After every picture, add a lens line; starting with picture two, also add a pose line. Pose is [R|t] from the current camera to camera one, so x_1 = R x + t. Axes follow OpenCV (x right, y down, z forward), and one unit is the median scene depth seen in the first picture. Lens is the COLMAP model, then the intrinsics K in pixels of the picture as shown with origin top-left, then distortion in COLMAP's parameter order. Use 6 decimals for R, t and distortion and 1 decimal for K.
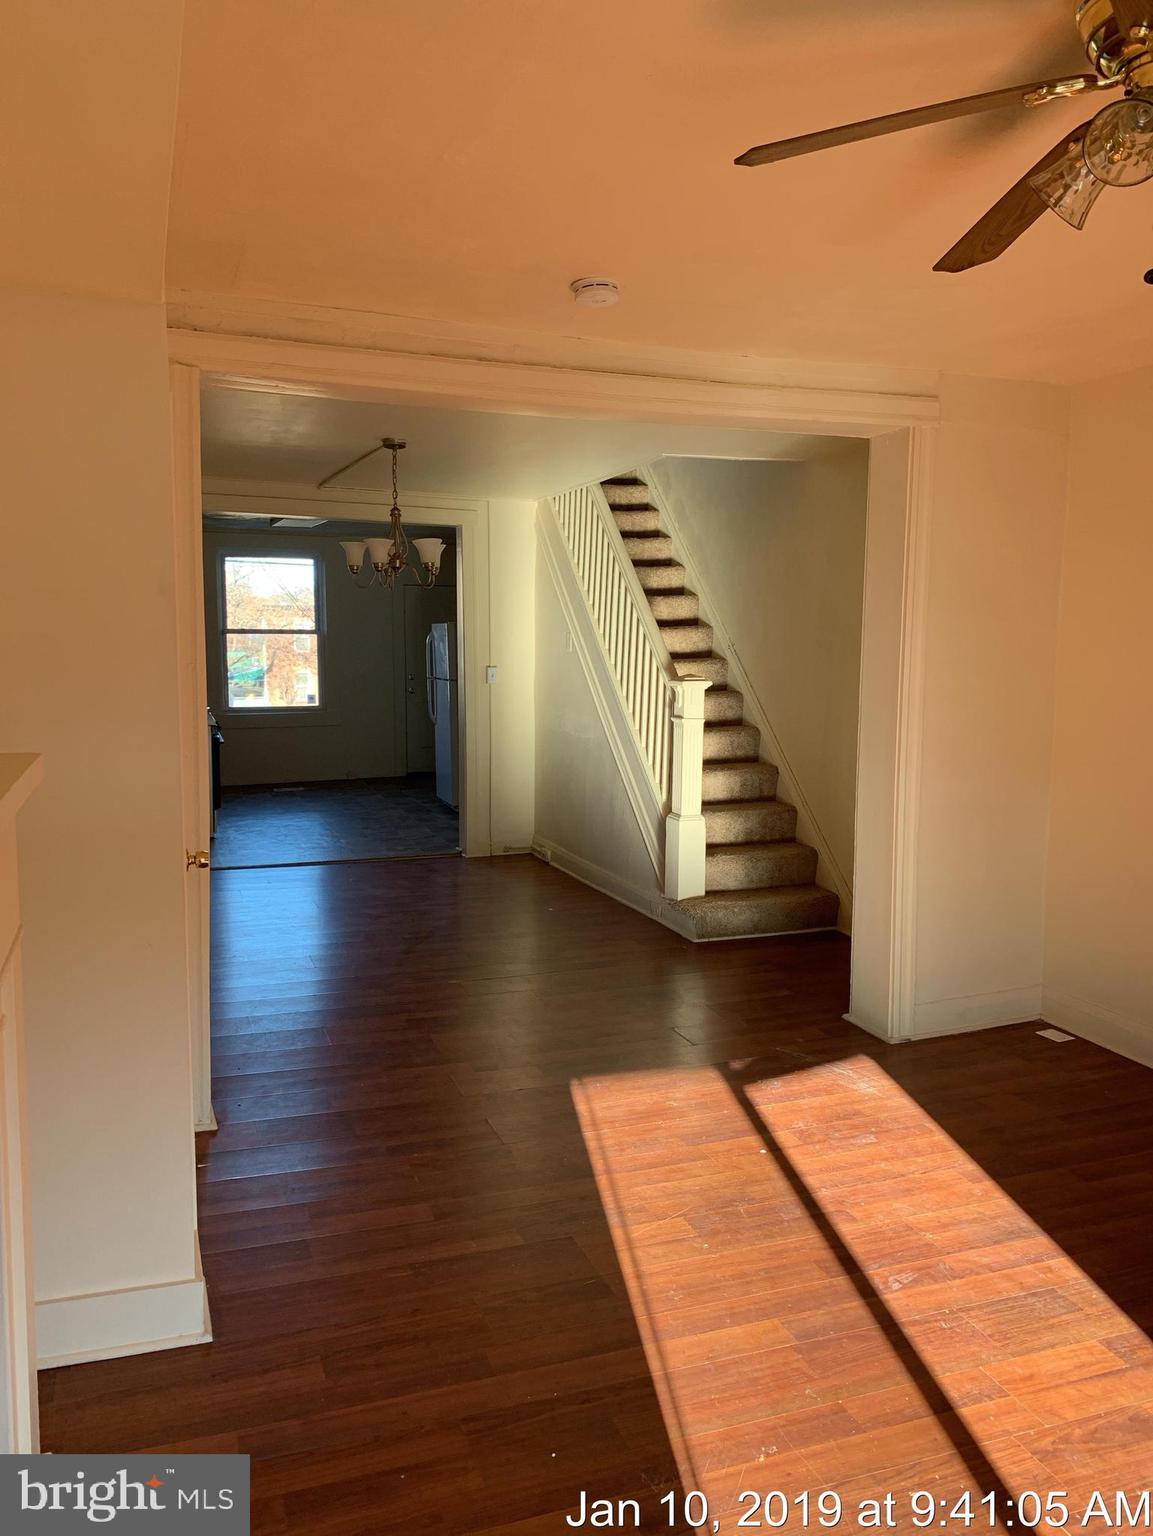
lens RADIAL K [[1189.6, 0, 576.5], [0, 1189.6, 768.0], [0, 0, 1]] dist [0.001951, -0.003729]
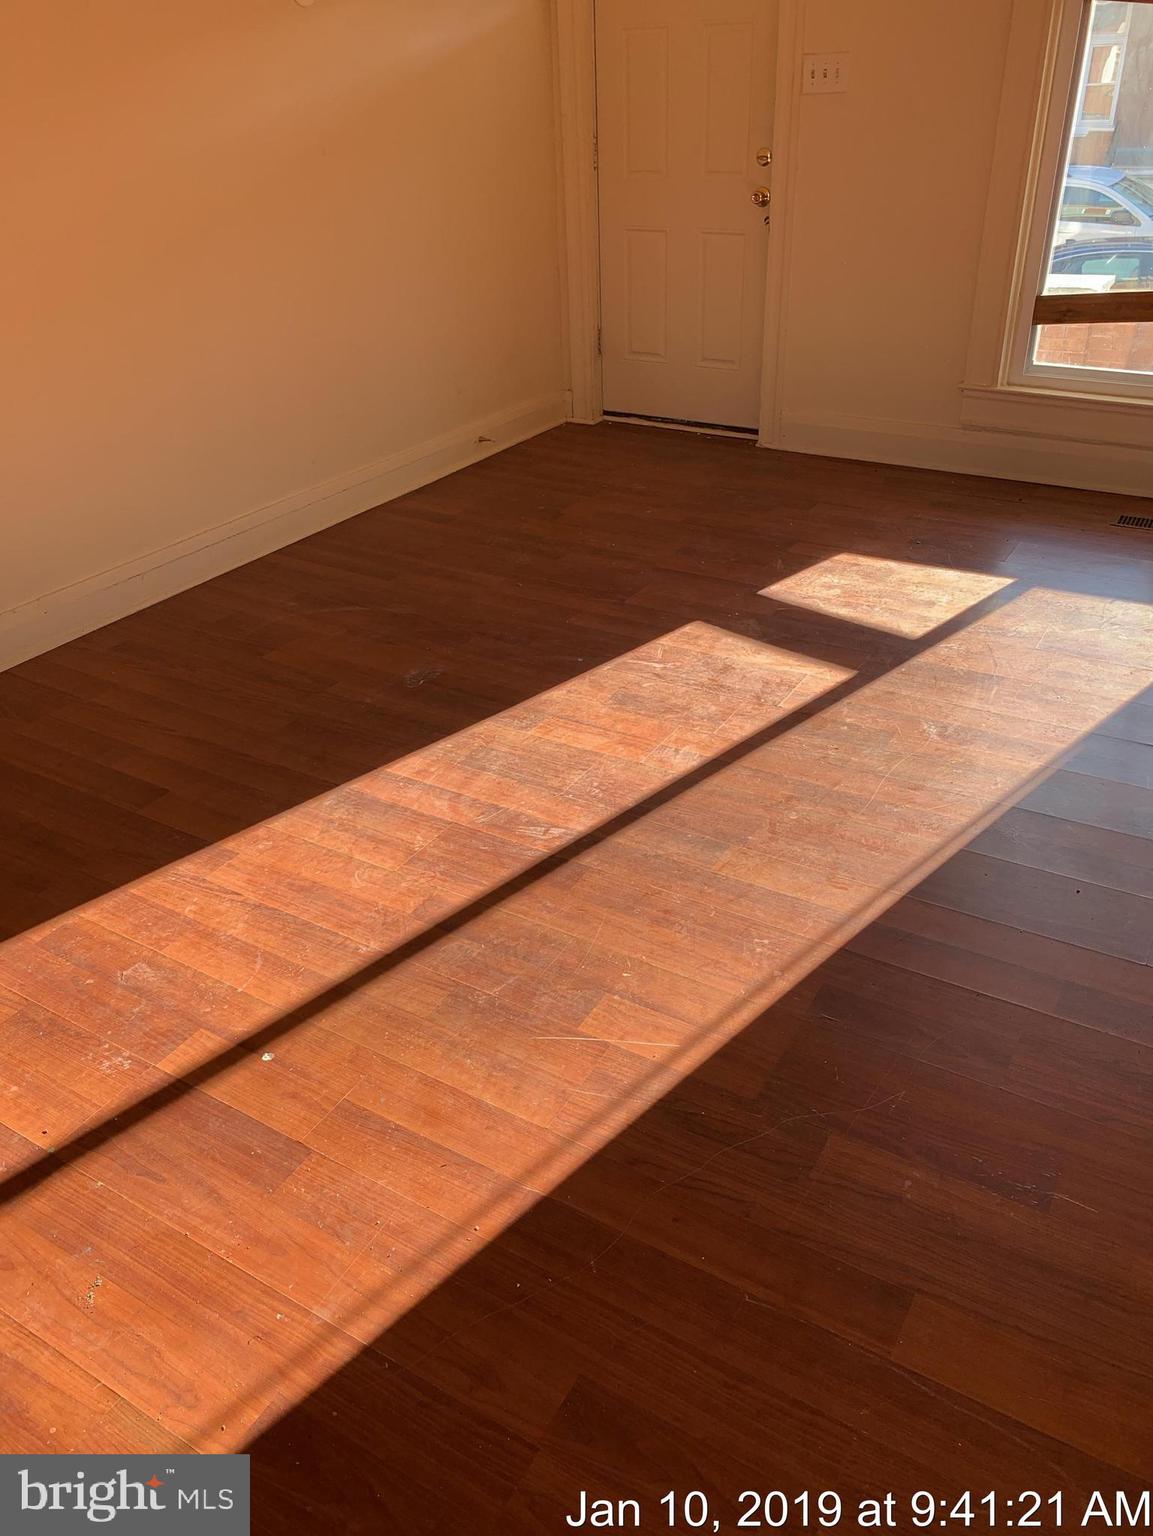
lens RADIAL K [[1189.6, 0, 576.5], [0, 1189.6, 768.0], [0, 0, 1]] dist [0.001951, -0.003729]
pose [[-0.630456, -0.373658, 0.680371, -0.274993], [0.118694, 0.819798, 0.560217, -0.073701], [-0.767097, 0.433948, -0.472495, 1.221179]]
